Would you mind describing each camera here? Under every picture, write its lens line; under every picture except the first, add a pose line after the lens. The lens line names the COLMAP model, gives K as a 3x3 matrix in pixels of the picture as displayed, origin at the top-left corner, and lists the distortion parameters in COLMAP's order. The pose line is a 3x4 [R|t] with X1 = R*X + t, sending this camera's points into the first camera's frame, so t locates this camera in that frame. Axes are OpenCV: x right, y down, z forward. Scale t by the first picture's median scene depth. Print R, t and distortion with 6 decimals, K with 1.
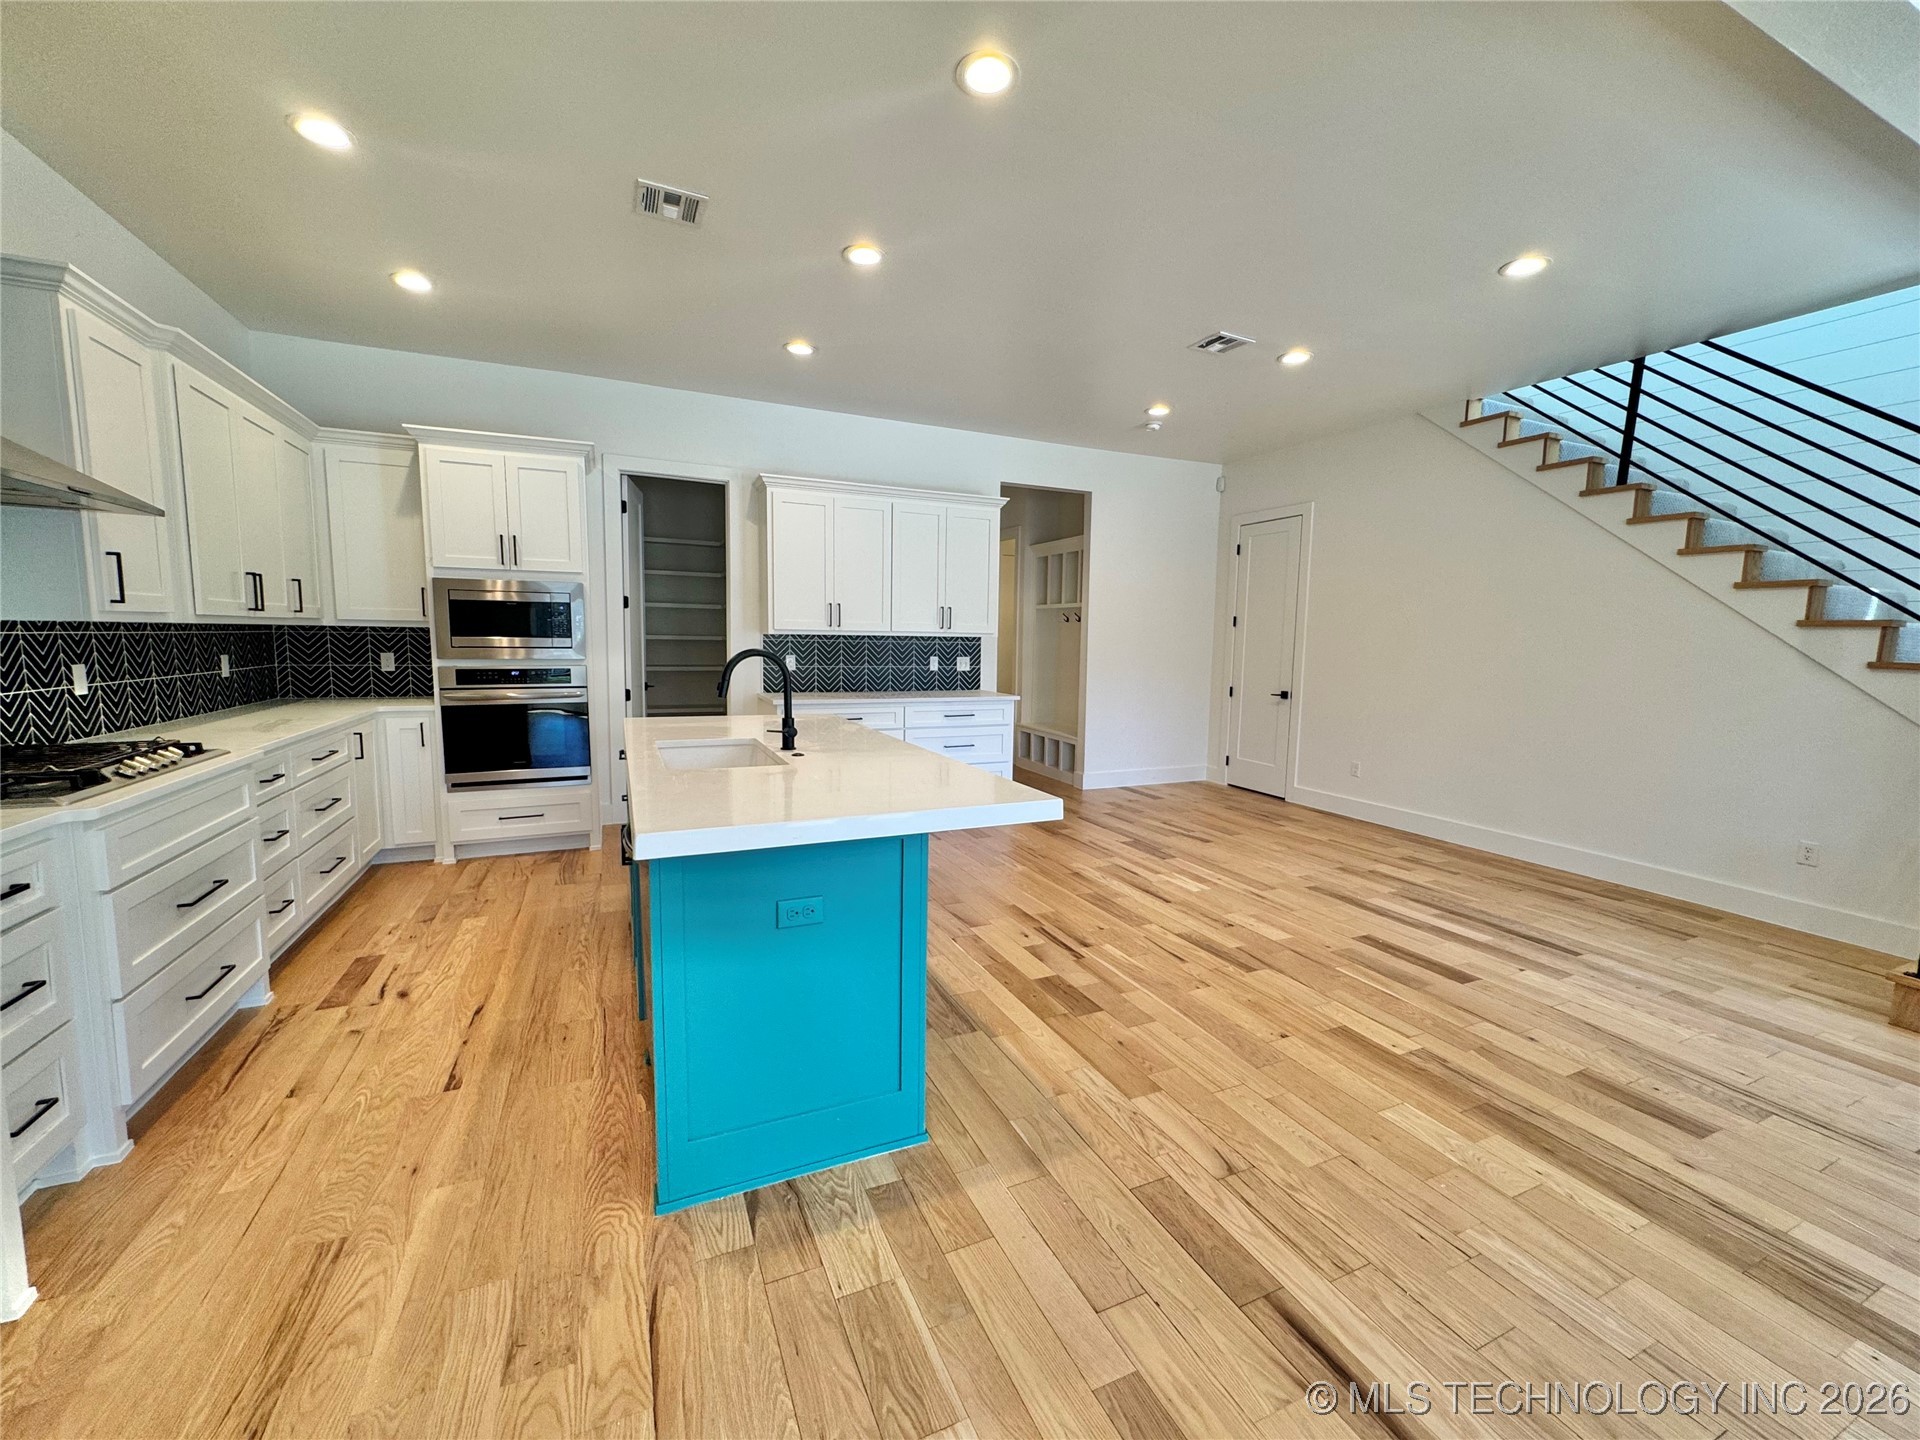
lens RADIAL K [[767.2, 0, 960.0], [0, 767.2, 720.0], [0, 0, 1]] dist [-0.002214, -0.000136]
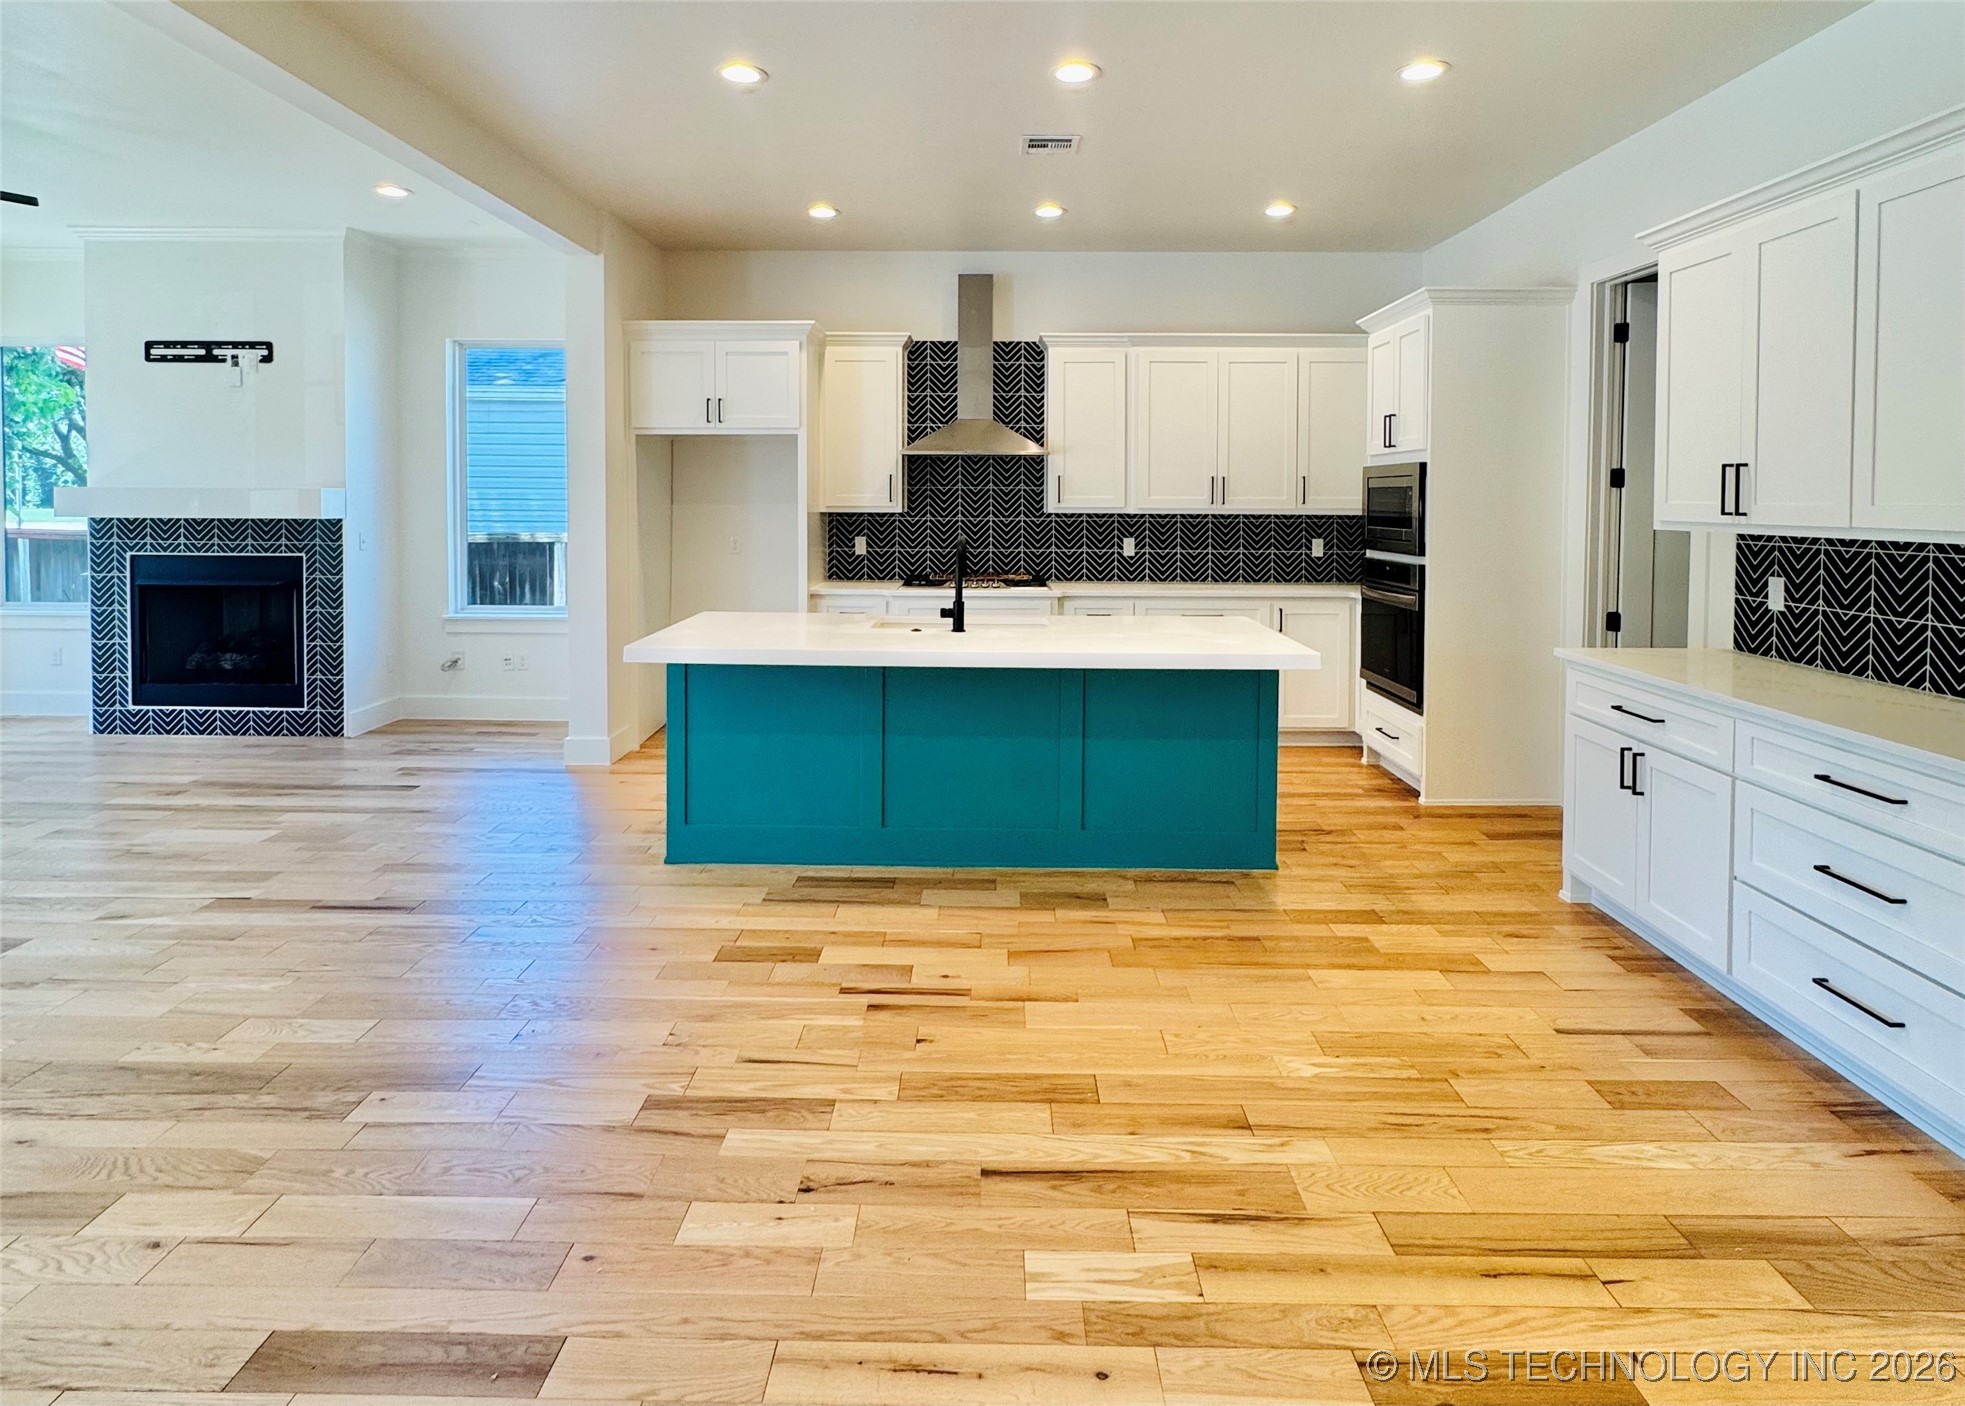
lens RADIAL K [[1045.3, 0, 983.3], [0, 1045.3, 521.8], [0, 0, 1]] dist [-0.001227, -0.000717]
pose [[-0.417146, 0.003554, -0.908833, 0.930715], [-0.110624, 0.992358, 0.054656, -0.169182], [0.902082, 0.123338, -0.413565, 1.410445]]
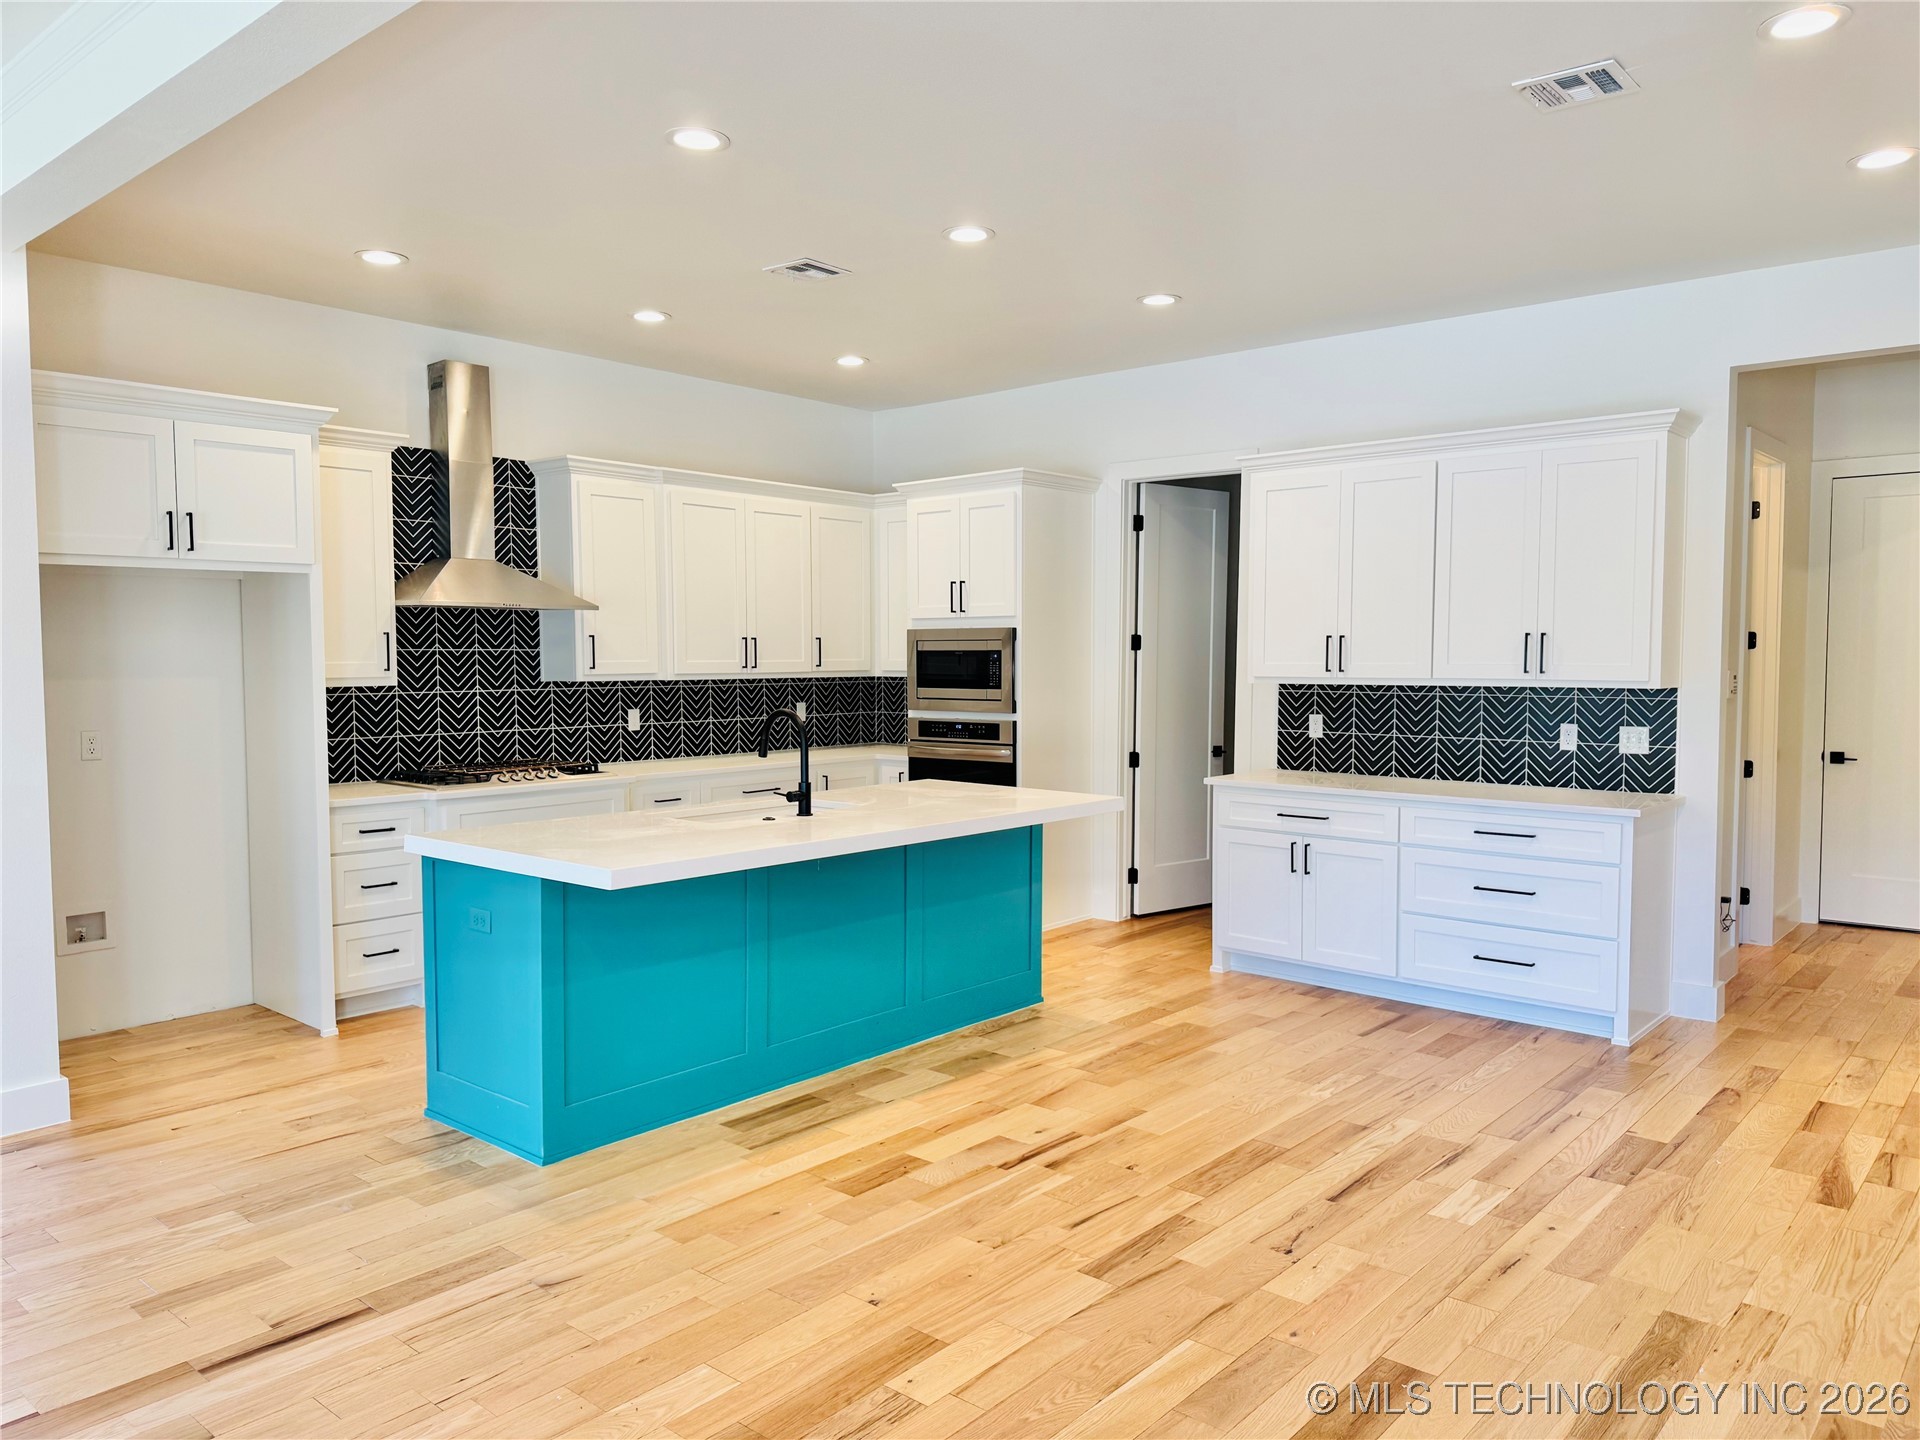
lens RADIAL K [[1348.9, 0, 963.2], [0, 1348.9, 730.8], [0, 0, 1]] dist [0.088361, -0.130231]
pose [[0.423257, 0.037349, -0.905240, 1.192741], [-0.090135, 0.995929, -0.001053, -0.072126], [0.901515, 0.082039, 0.424900, 0.408142]]
